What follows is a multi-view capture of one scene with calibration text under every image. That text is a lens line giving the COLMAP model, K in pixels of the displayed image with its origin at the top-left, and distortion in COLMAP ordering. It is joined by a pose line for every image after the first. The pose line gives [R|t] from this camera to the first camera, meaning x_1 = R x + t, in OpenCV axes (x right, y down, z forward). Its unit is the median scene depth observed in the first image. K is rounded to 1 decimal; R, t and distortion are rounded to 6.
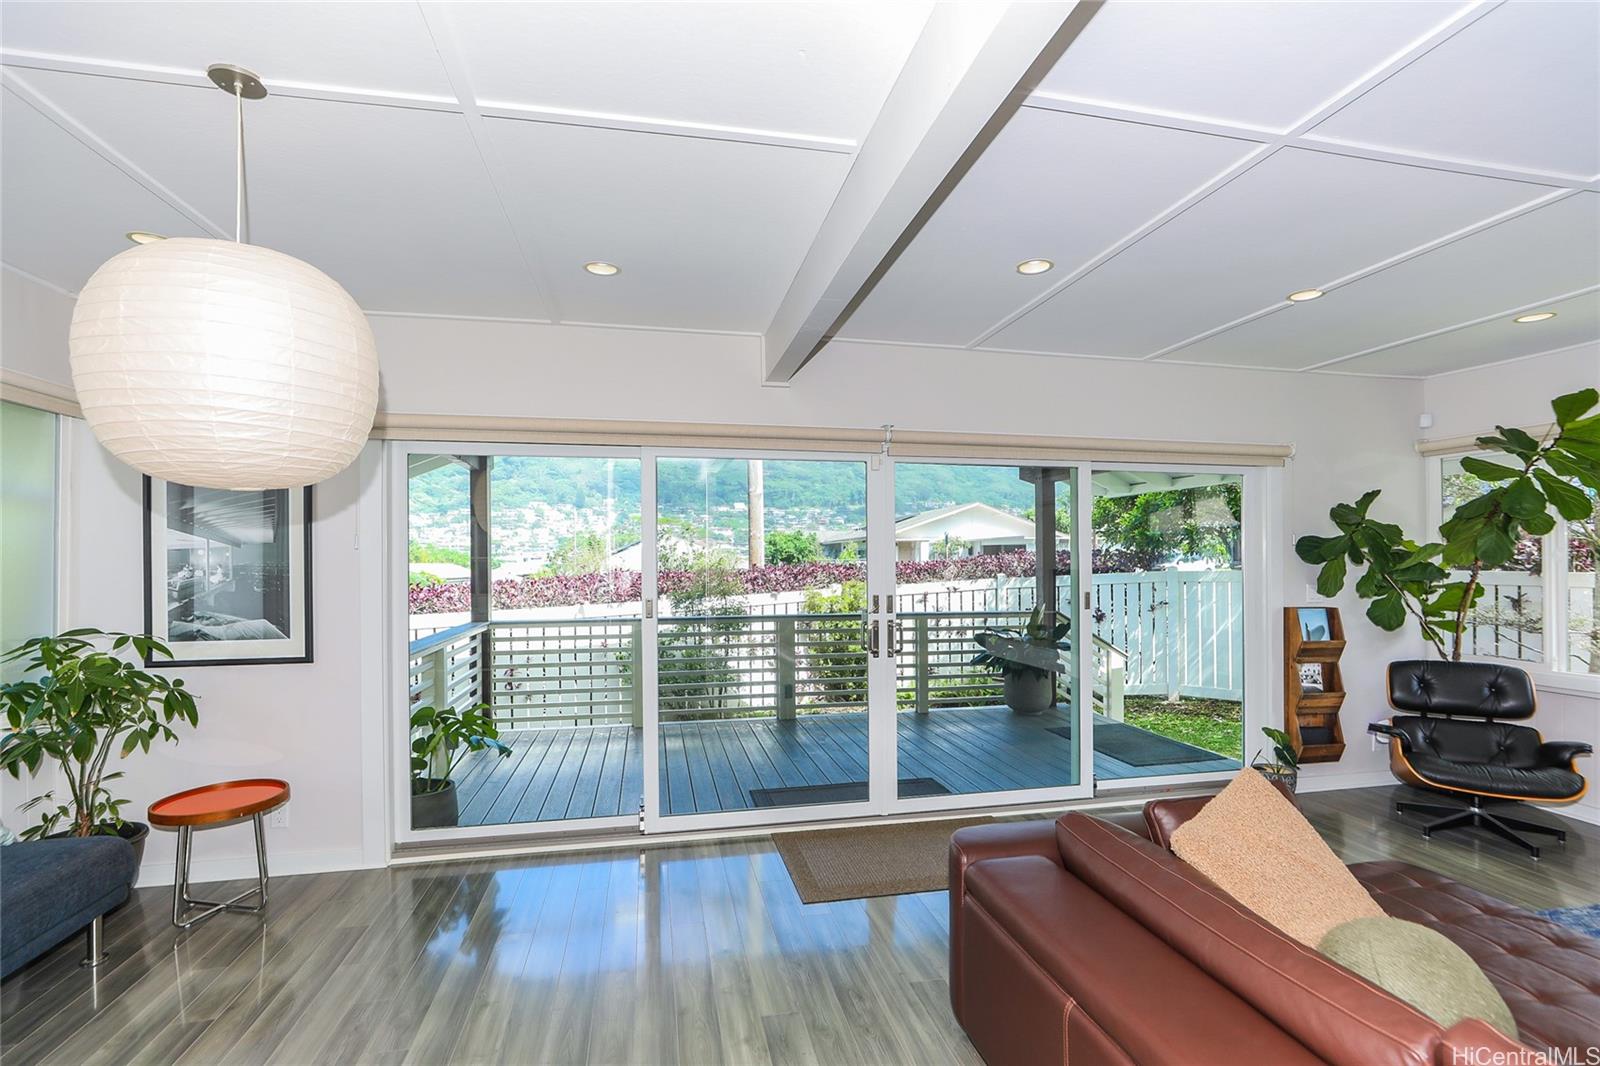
lens RADIAL K [[737.9, 0, 802.2], [0, 737.9, 561.5], [0, 0, 1]] dist [-0.002610, 0.000282]
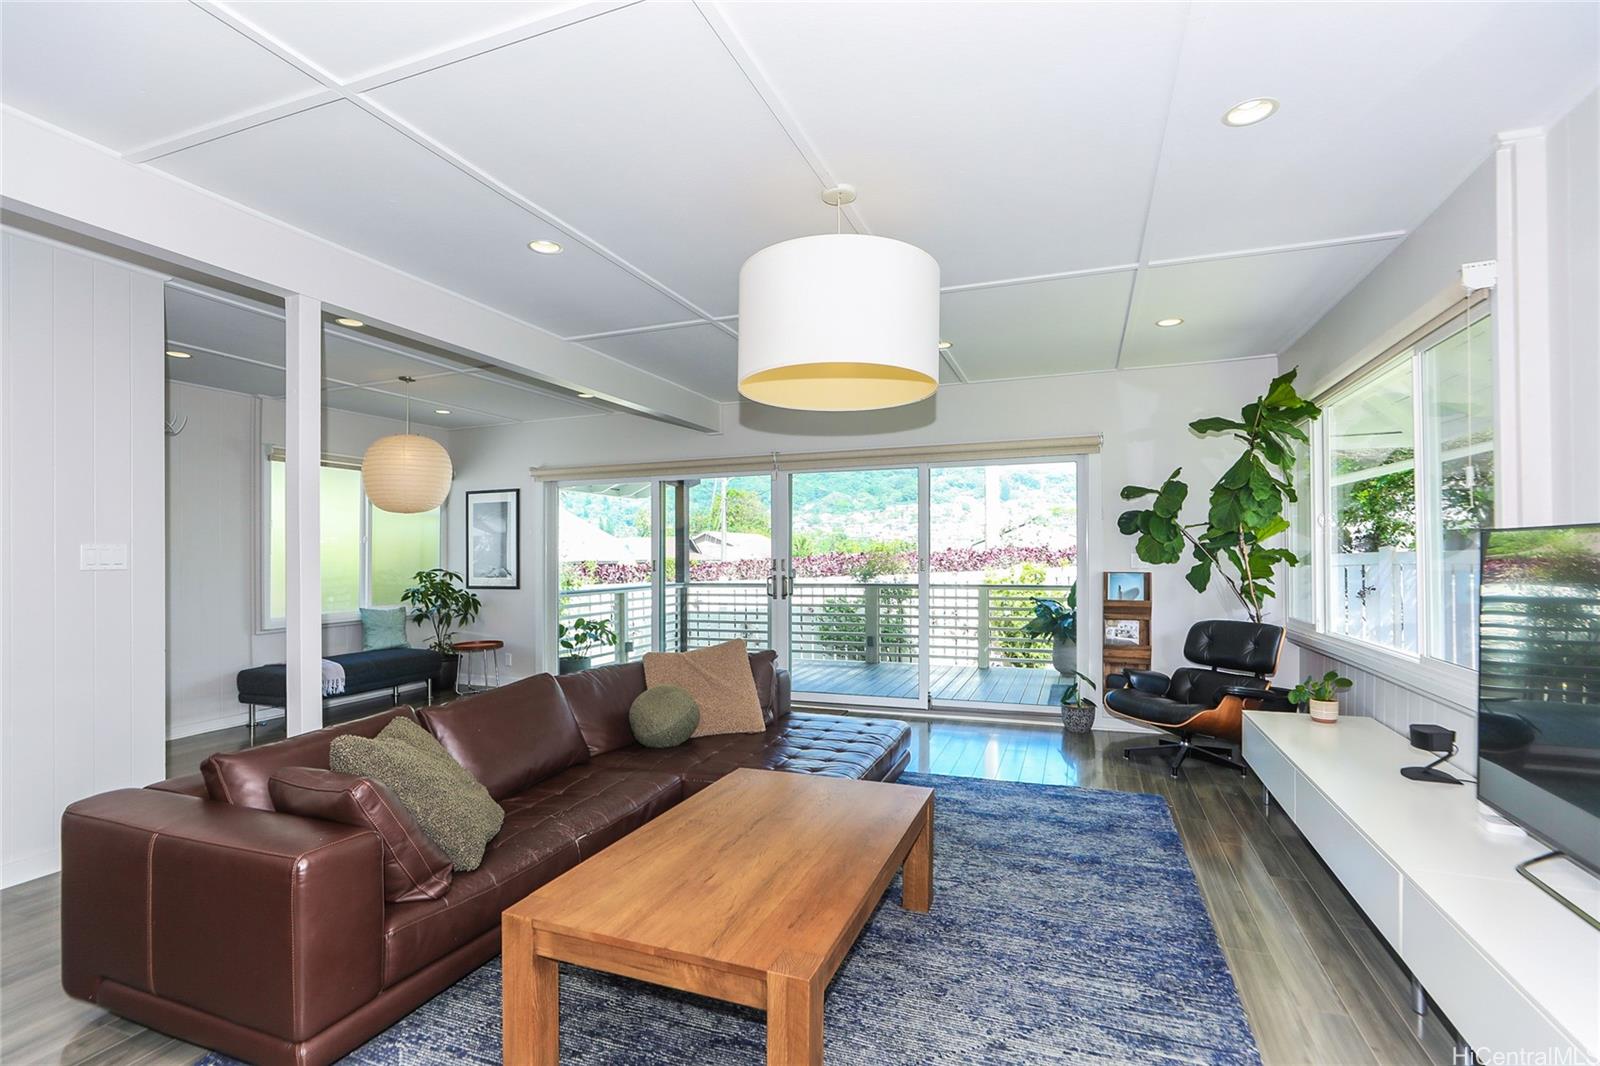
lens RADIAL K [[737.9, 0, 800.8], [0, 737.9, 540.3], [0, 0, 1]] dist [-0.002610, 0.000282]
pose [[0.844753, -0.012398, -0.535012, 0.884740], [0.002686, 0.999817, -0.018929, 0.031801], [0.535149, 0.014554, 0.844632, -0.269077]]
